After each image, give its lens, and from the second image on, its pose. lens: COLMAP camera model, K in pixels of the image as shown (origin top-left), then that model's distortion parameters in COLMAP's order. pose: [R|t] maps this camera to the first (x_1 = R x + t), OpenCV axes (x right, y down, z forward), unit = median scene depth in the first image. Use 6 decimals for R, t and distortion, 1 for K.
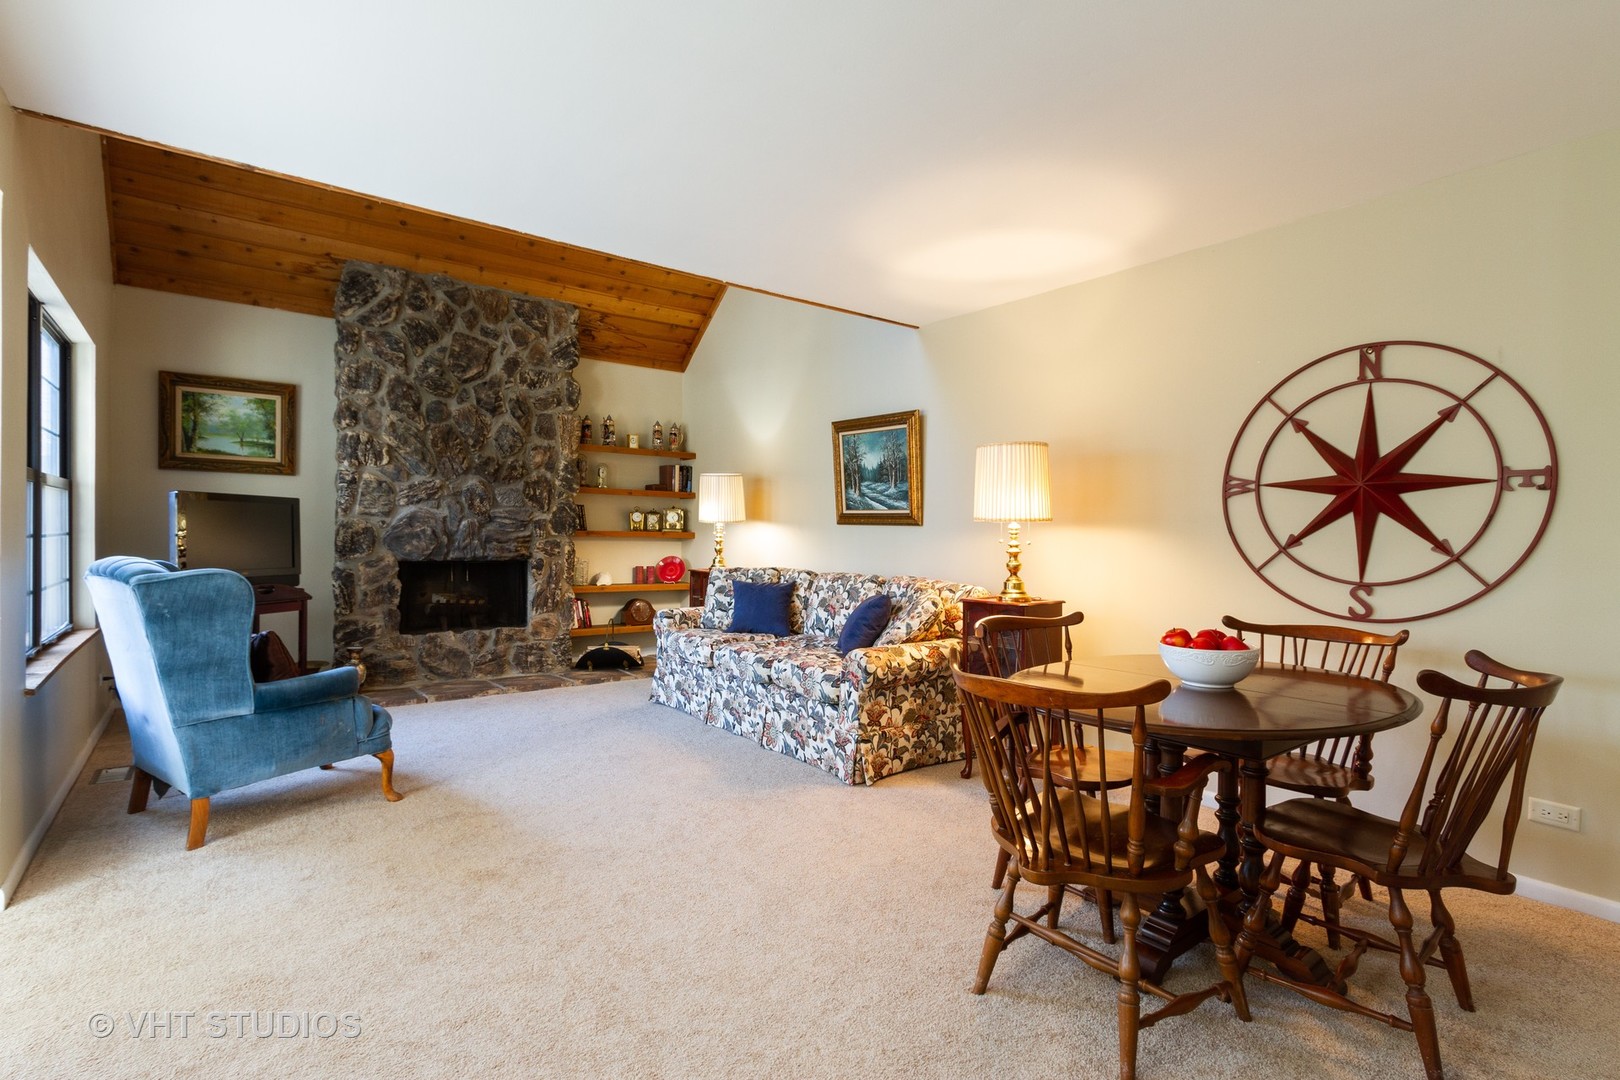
lens RADIAL K [[767.8, 0, 810.0], [0, 767.8, 540.0], [0, 0, 1]] dist [0.001059, -0.000069]
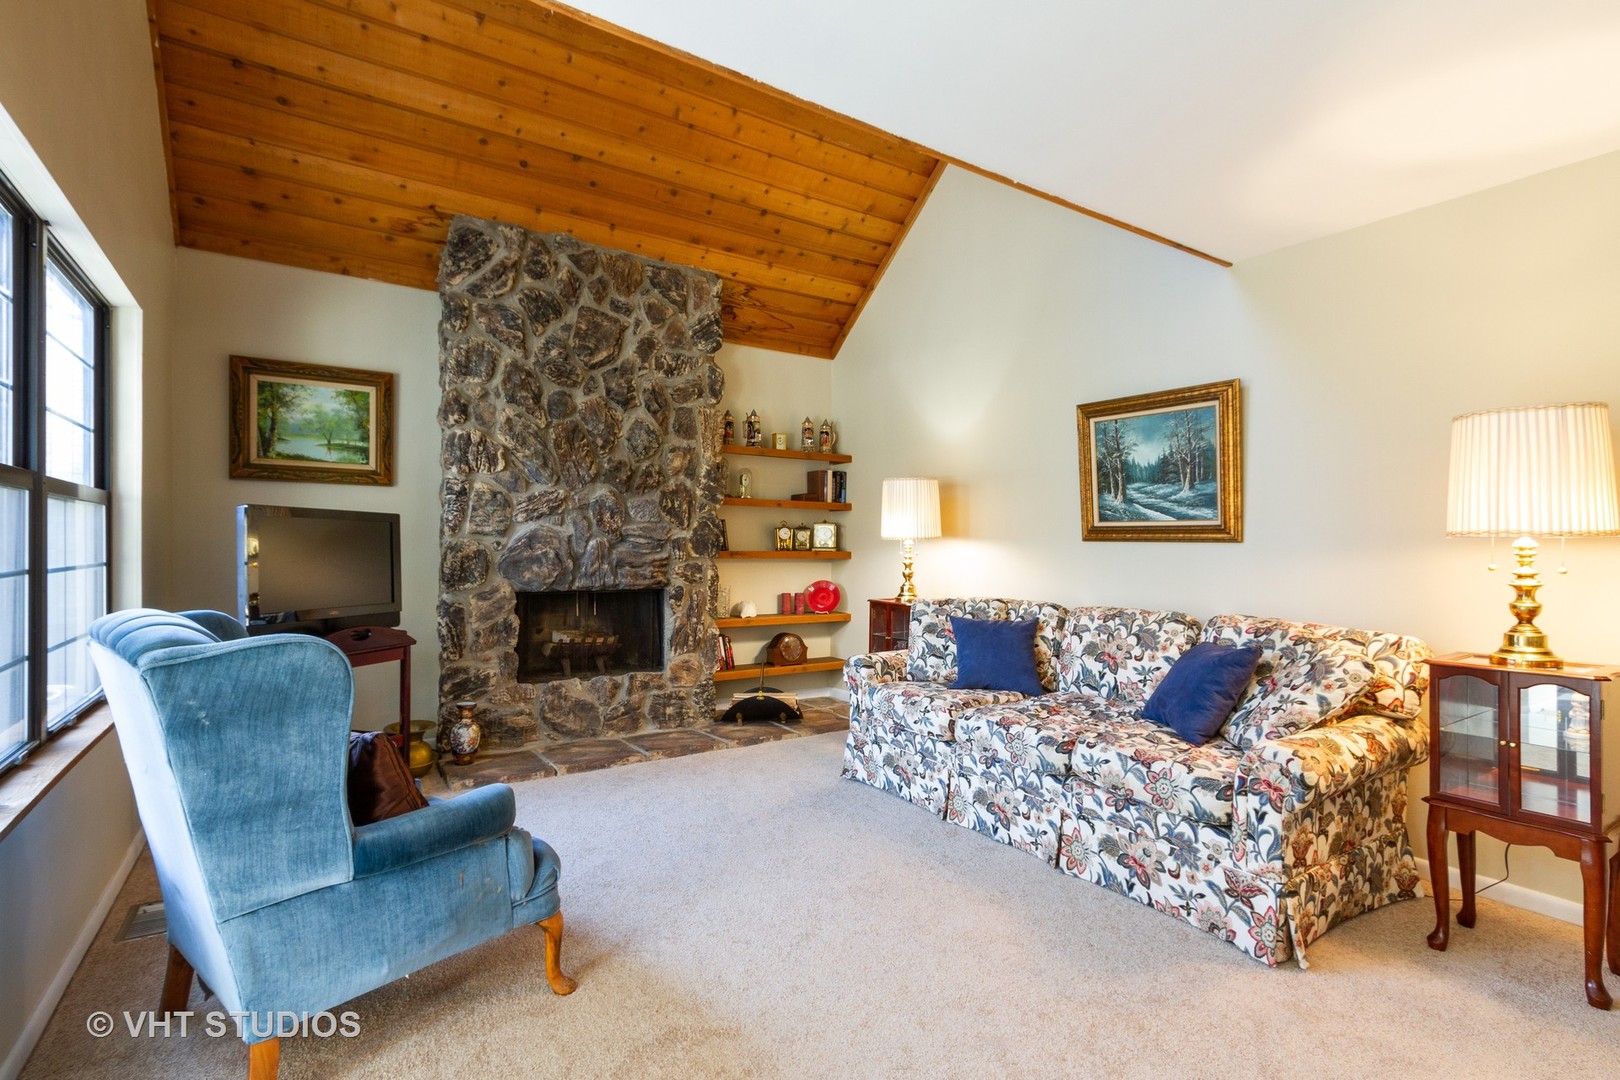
lens RADIAL K [[755.8, 0, 806.0], [0, 755.8, 546.7], [0, 0, 1]] dist [-0.001495, 0.001360]
pose [[0.997386, -0.008436, -0.071764, -0.188698], [0.007725, 0.999918, -0.010181, -0.009667], [0.071844, 0.009600, 0.997370, 0.251849]]
